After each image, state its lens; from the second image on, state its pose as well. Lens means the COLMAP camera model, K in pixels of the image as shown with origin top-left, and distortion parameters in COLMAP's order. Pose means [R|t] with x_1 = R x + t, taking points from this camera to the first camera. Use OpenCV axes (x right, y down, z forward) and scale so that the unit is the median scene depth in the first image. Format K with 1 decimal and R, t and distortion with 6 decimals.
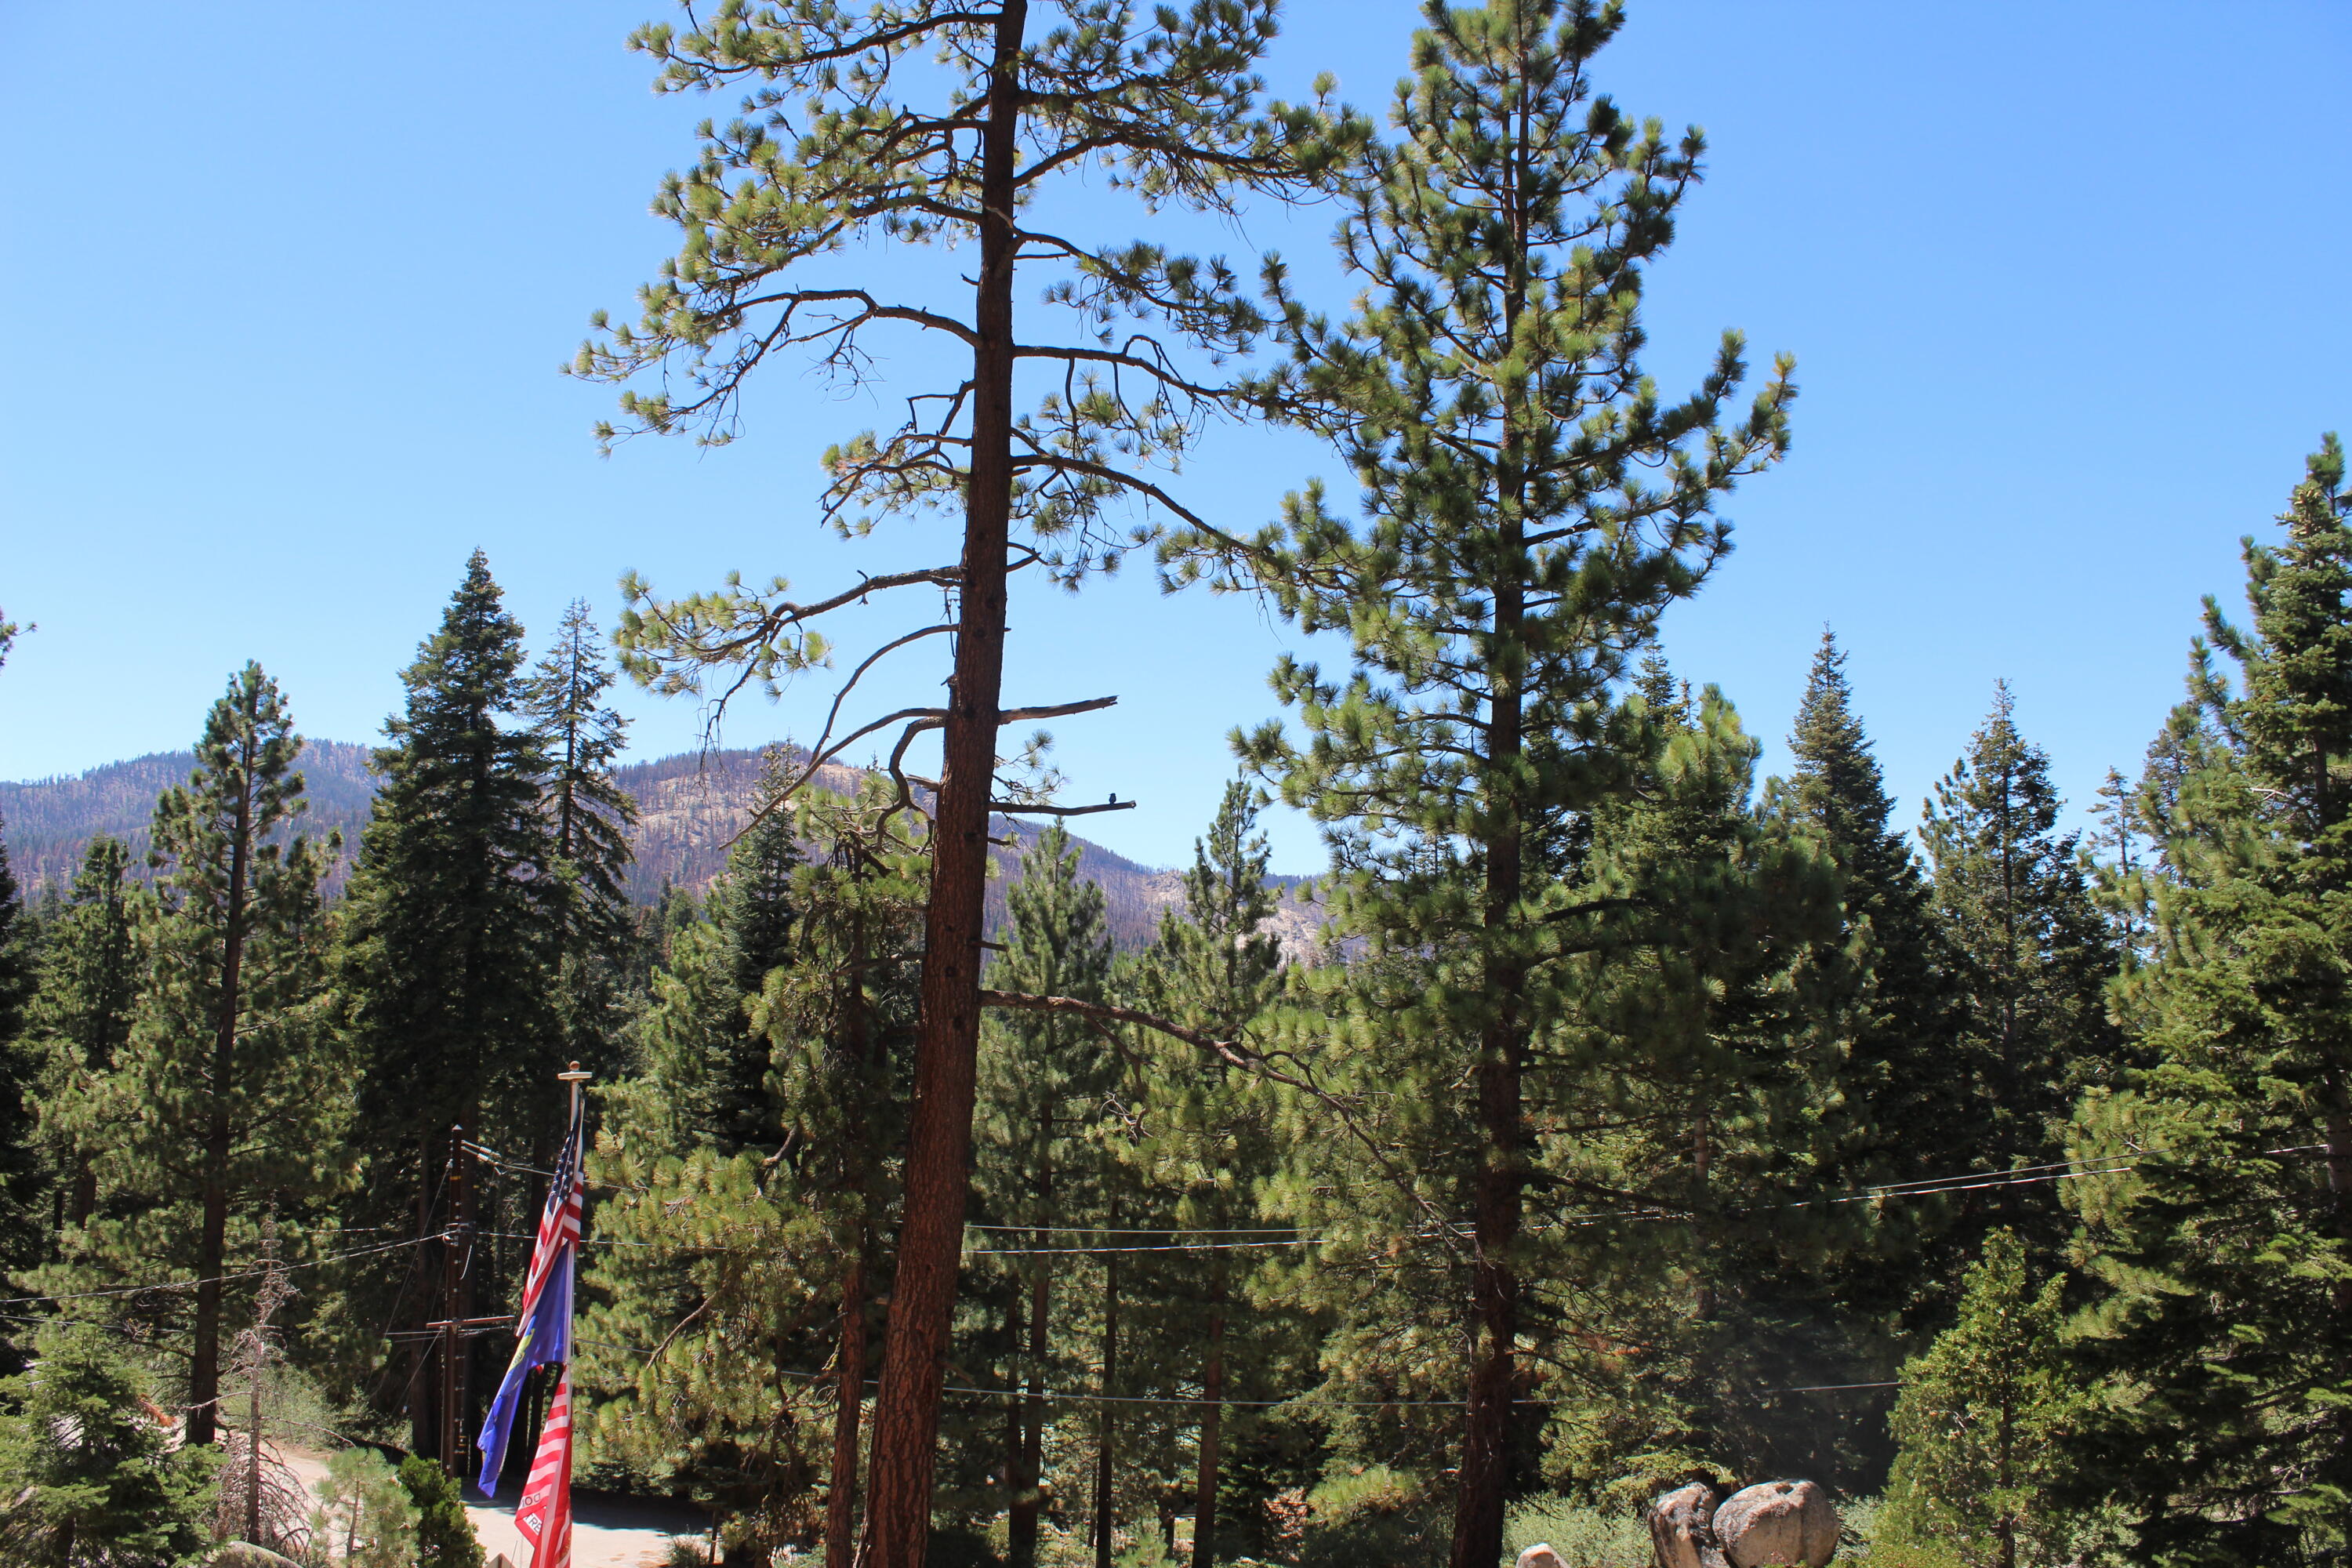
lens RADIAL K [[1935.7, 0, 1173.6], [0, 1935.7, 816.2], [0, 0, 1]] dist [-0.158376, 0.122234]
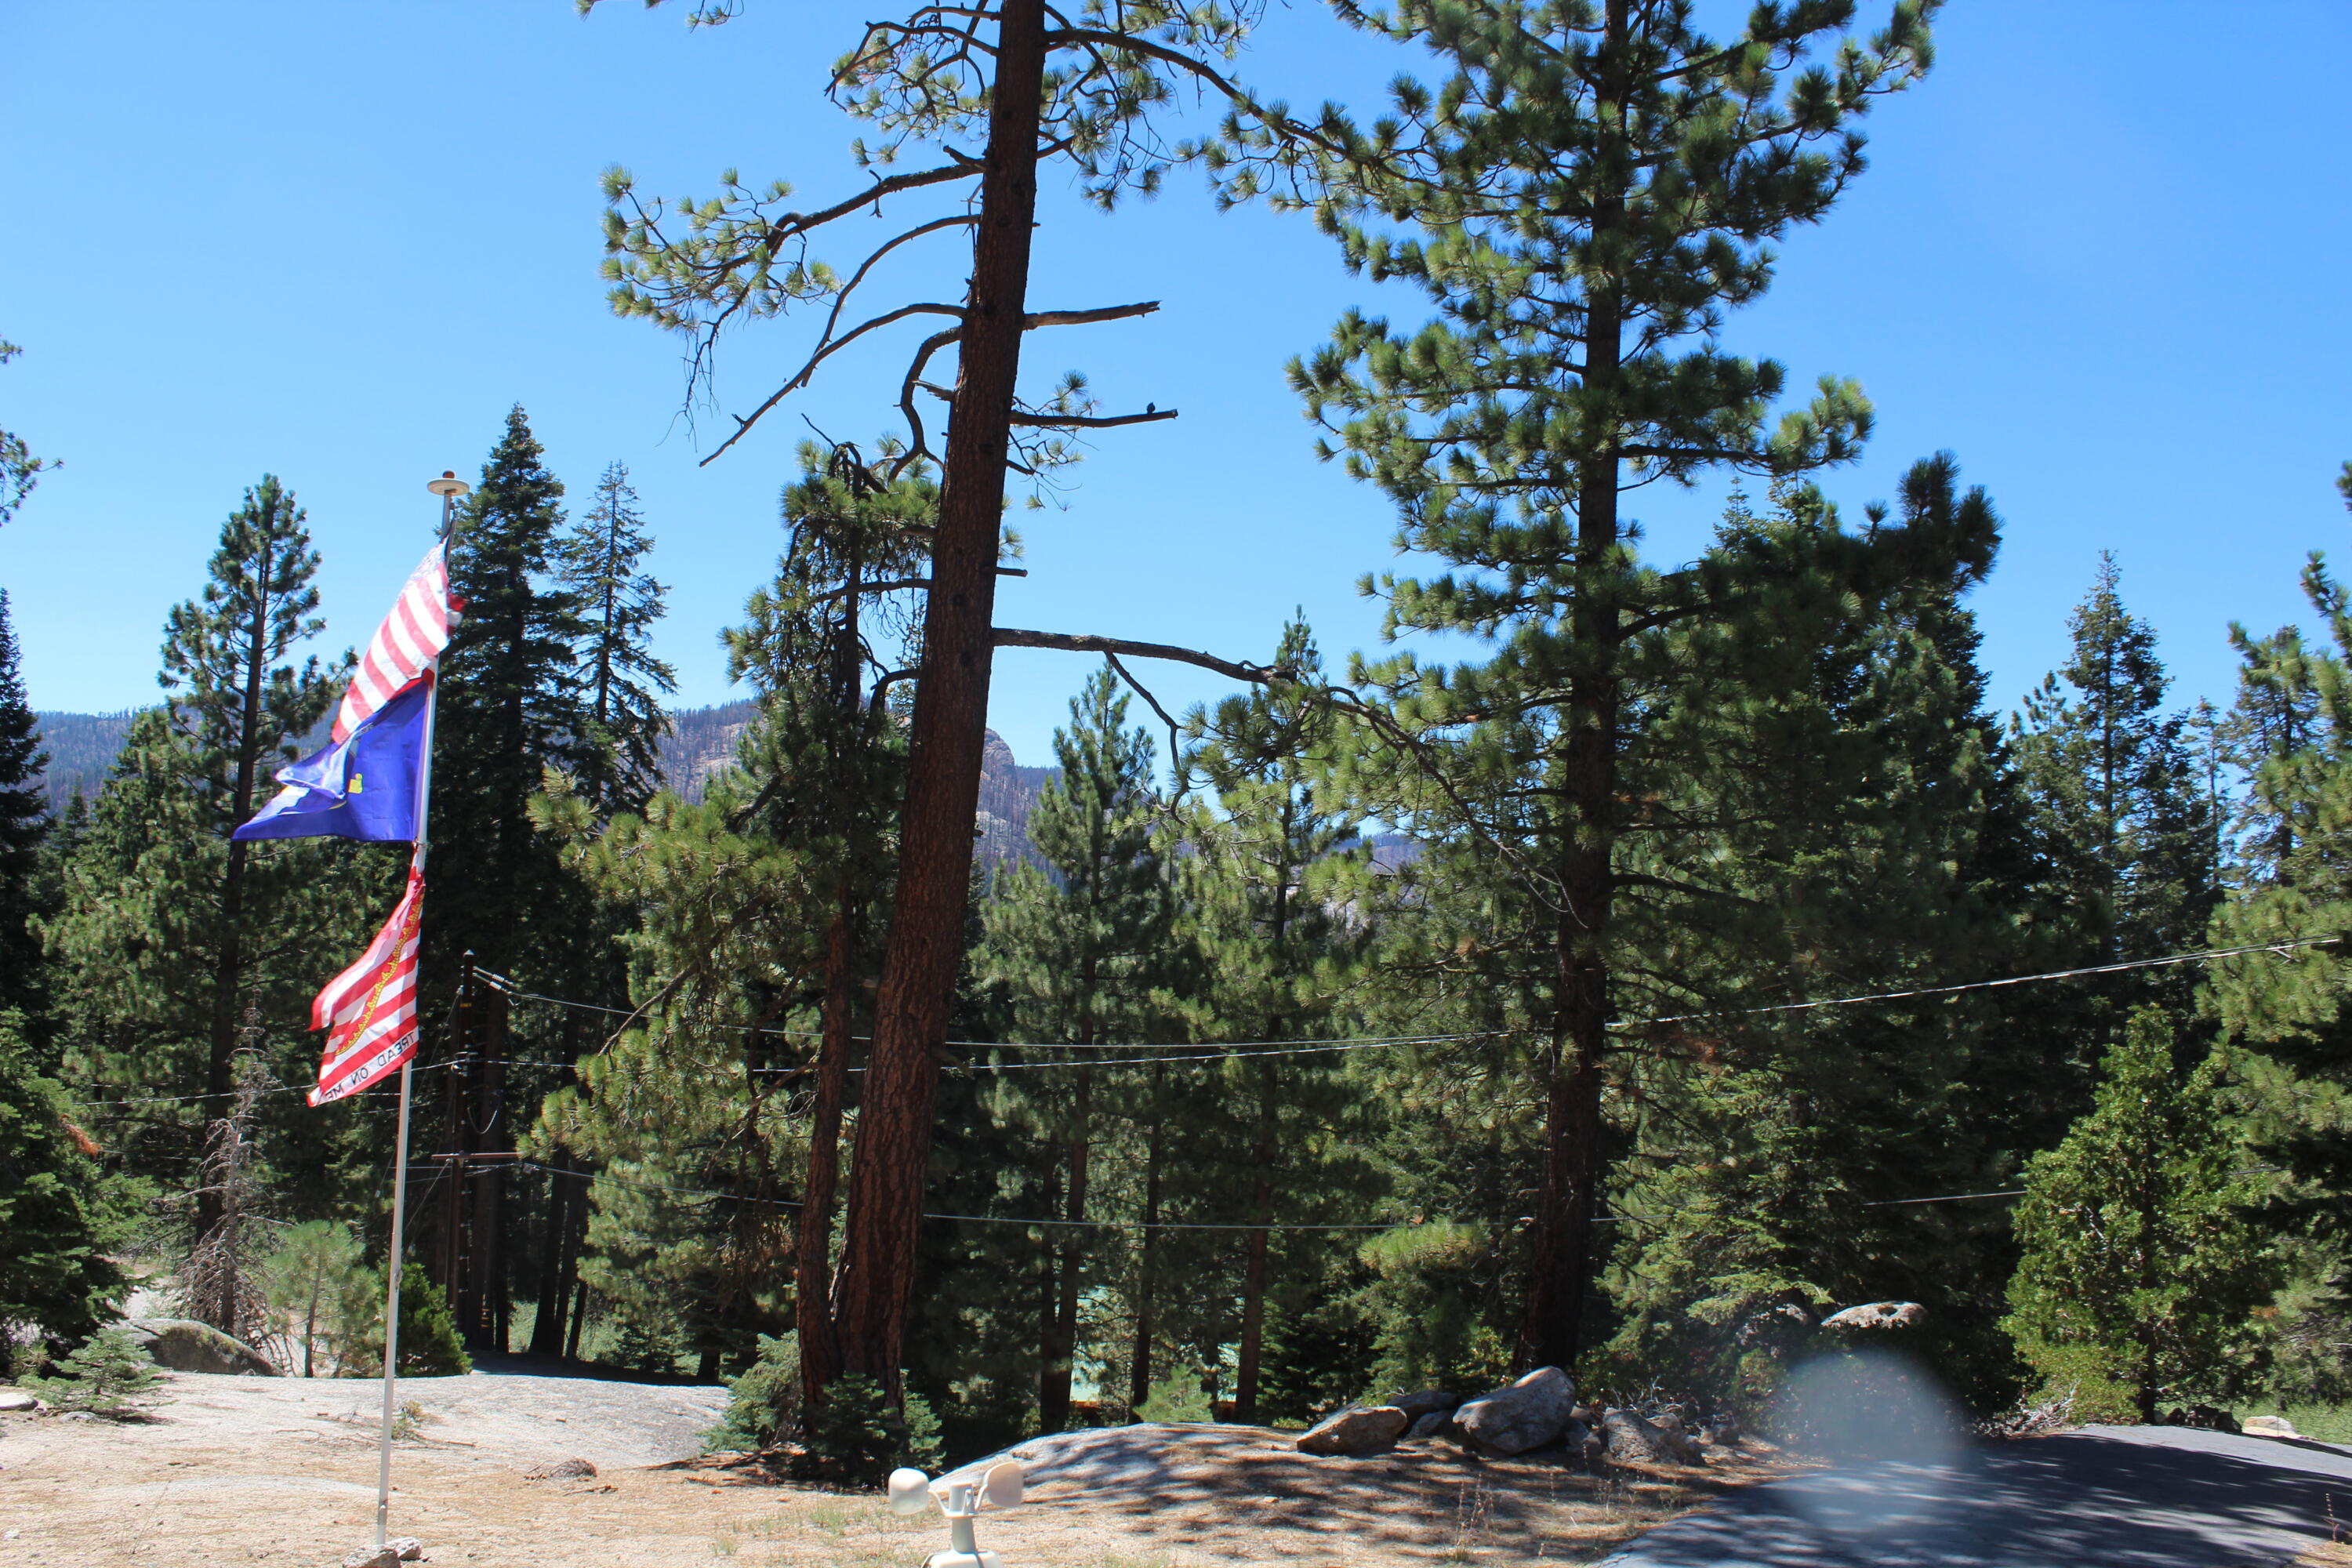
lens RADIAL K [[1947.1, 0, 1157.6], [0, 1947.1, 817.9], [0, 0, 1]] dist [-0.154226, 0.122153]
pose [[0.999066, 0.020328, -0.038142, 0.006850], [-0.019305, 0.999449, 0.026999, 0.125804], [0.038669, -0.026238, 0.998908, 0.103571]]
